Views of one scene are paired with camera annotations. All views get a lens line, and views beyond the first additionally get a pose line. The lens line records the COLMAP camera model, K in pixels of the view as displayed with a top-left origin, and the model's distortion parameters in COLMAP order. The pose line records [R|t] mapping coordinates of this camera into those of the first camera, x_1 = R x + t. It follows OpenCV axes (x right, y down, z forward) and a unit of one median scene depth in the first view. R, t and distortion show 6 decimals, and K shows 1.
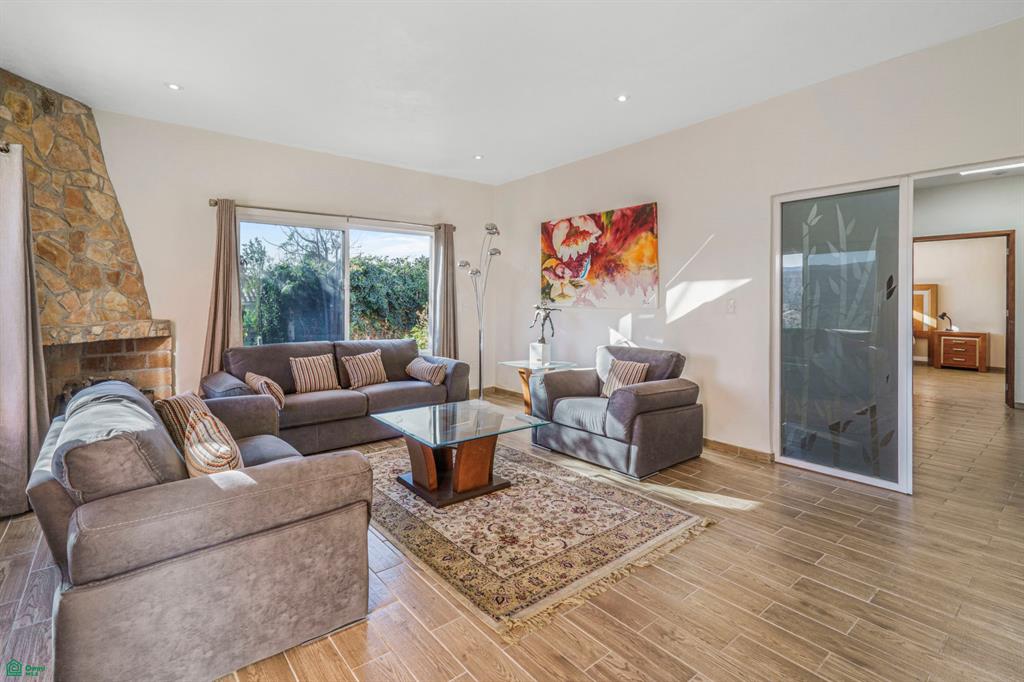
lens RADIAL K [[470.9, 0, 528.1], [0, 470.9, 300.2], [0, 0, 1]] dist [-0.004245, 0.000423]
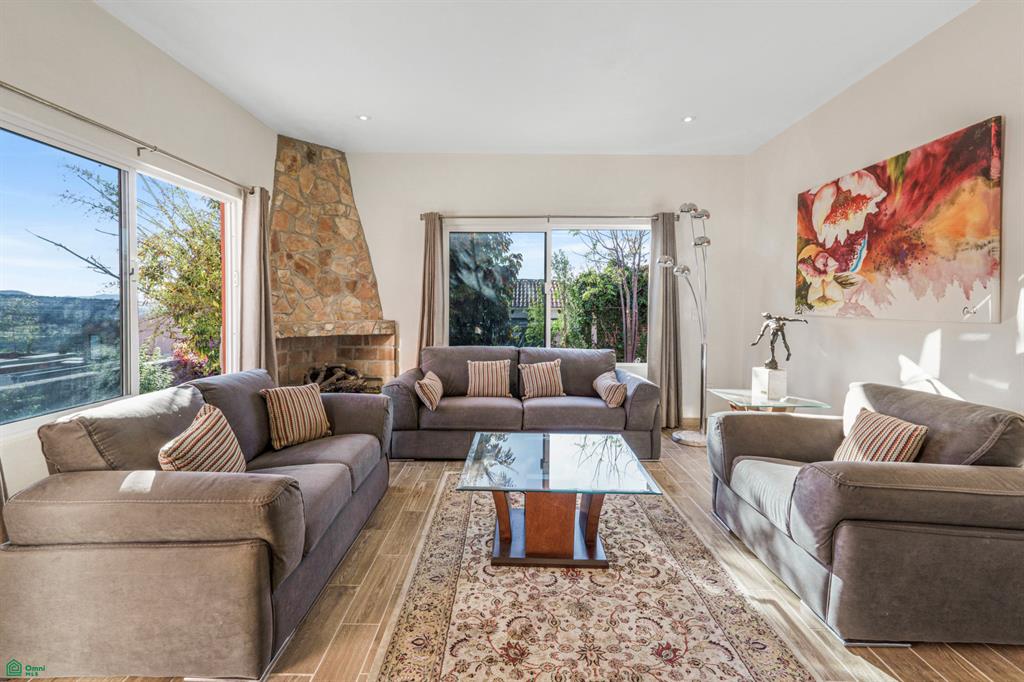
lens RADIAL K [[470.9, 0, 505.9], [0, 470.9, 321.0], [0, 0, 1]] dist [-0.004245, 0.000423]
pose [[0.760004, 0.026157, -0.649392, 0.240565], [-0.006654, 0.999451, 0.032469, 0.002952], [0.649884, -0.020355, 0.759761, 0.304376]]
